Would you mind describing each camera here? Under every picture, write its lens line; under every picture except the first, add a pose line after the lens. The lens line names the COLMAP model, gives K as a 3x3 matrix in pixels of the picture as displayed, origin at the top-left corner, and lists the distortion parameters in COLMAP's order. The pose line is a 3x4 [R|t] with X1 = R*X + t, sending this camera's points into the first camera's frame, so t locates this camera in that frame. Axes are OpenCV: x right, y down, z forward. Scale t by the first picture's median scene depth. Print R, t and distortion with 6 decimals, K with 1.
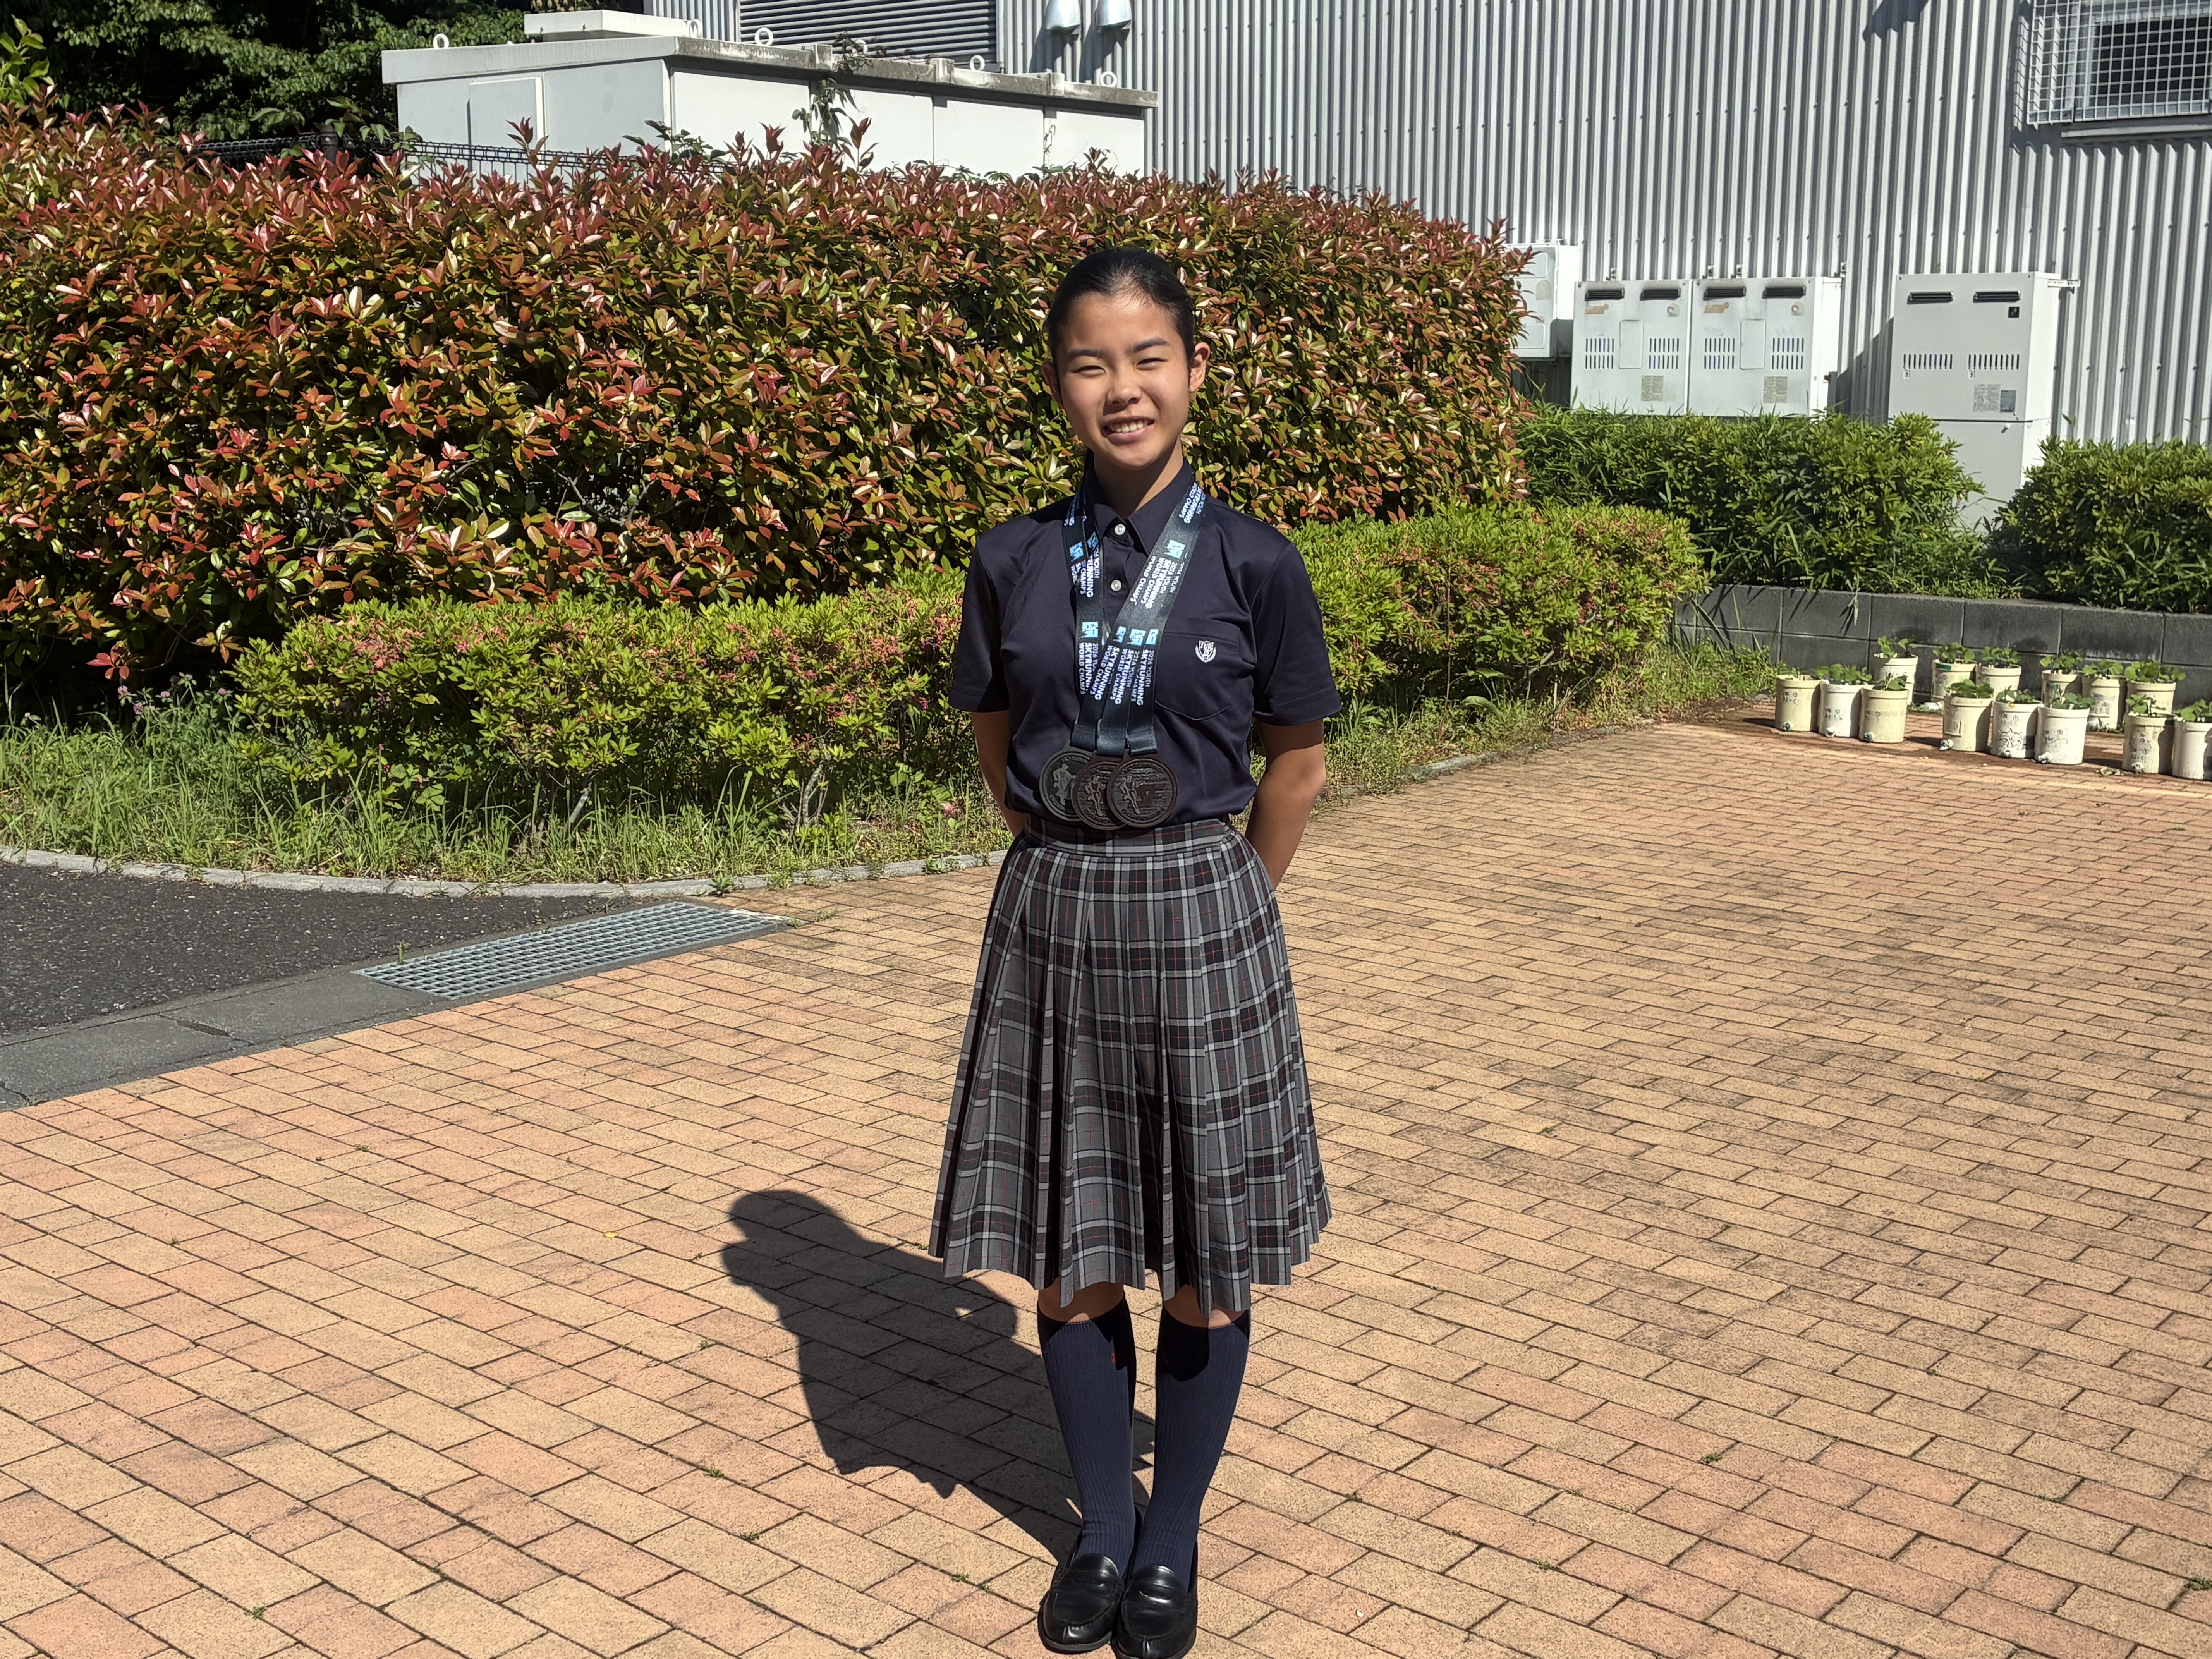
lens RADIAL K [[2569.7, 0, 1105.3], [0, 2569.7, 825.8], [0, 0, 1]] dist [-0.017174, 0.000000]
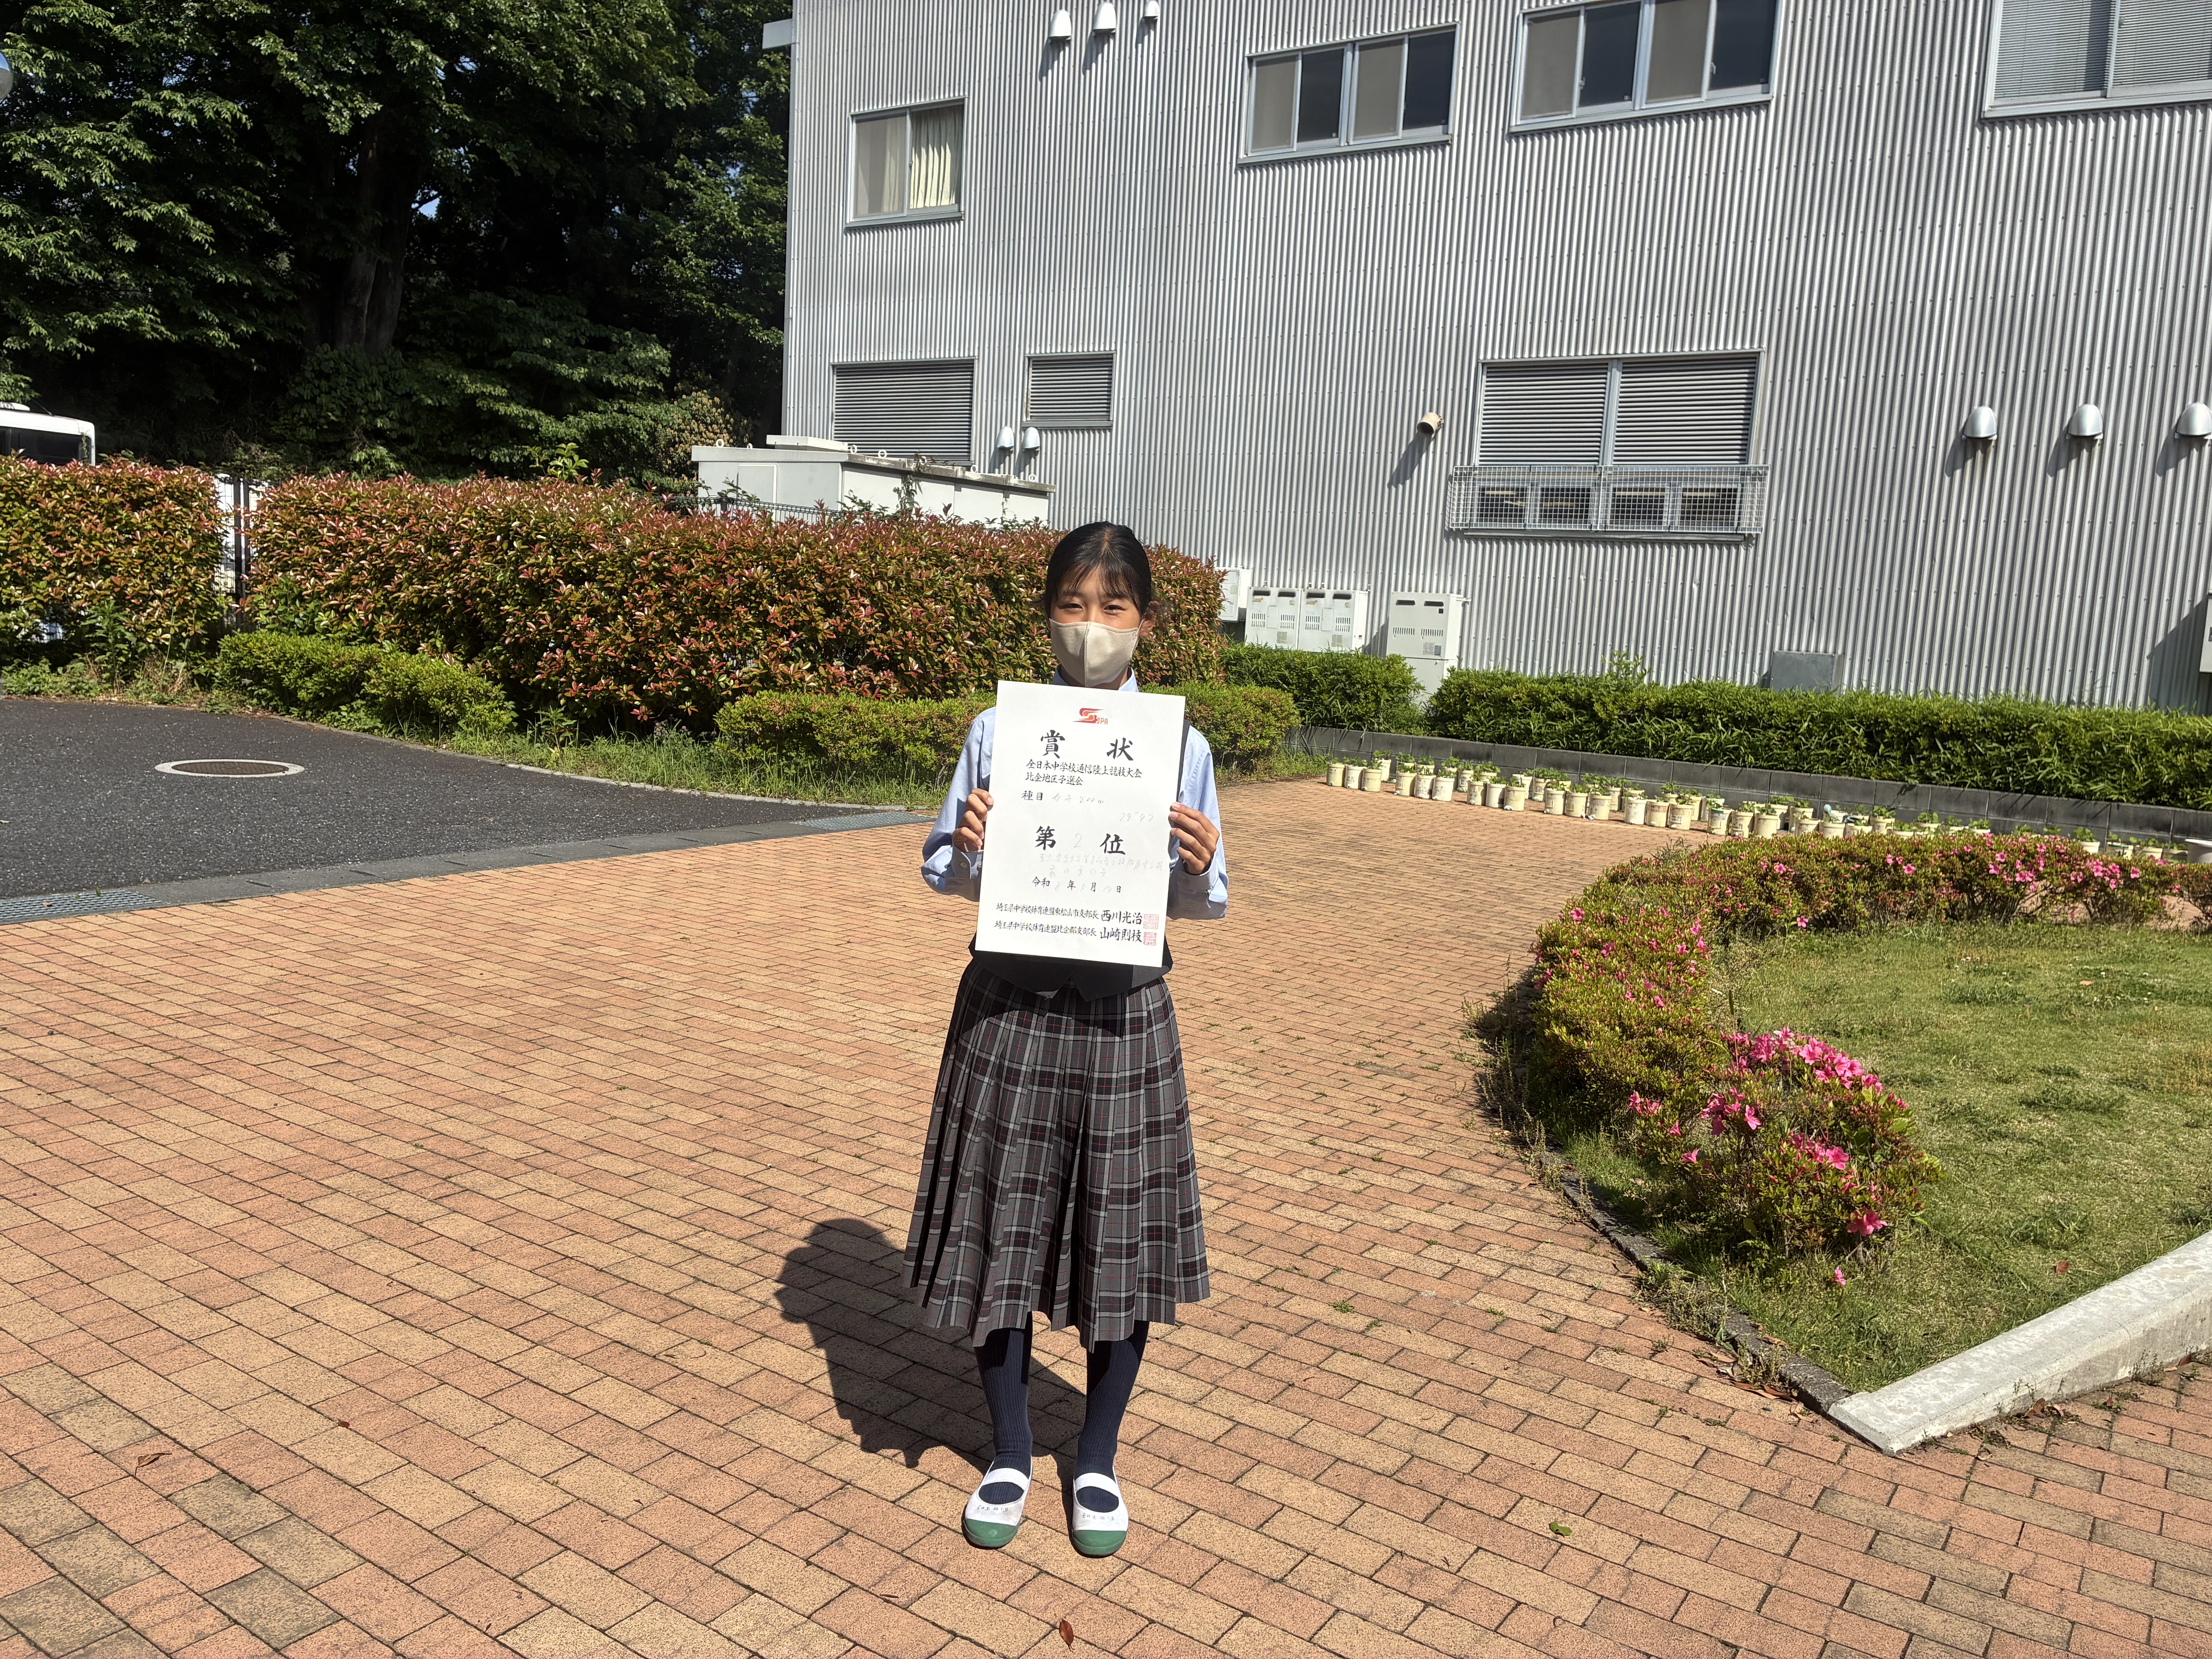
lens RADIAL K [[1692.2, 0, 1106.3], [0, 1692.2, 830.8], [0, 0, 1]] dist [0.001576, -0.001261]
pose [[0.994381, 0.041136, 0.097543, -0.082241], [-0.036096, 0.997948, -0.052883, 0.090155], [-0.099518, 0.049065, 0.993825, -0.486838]]
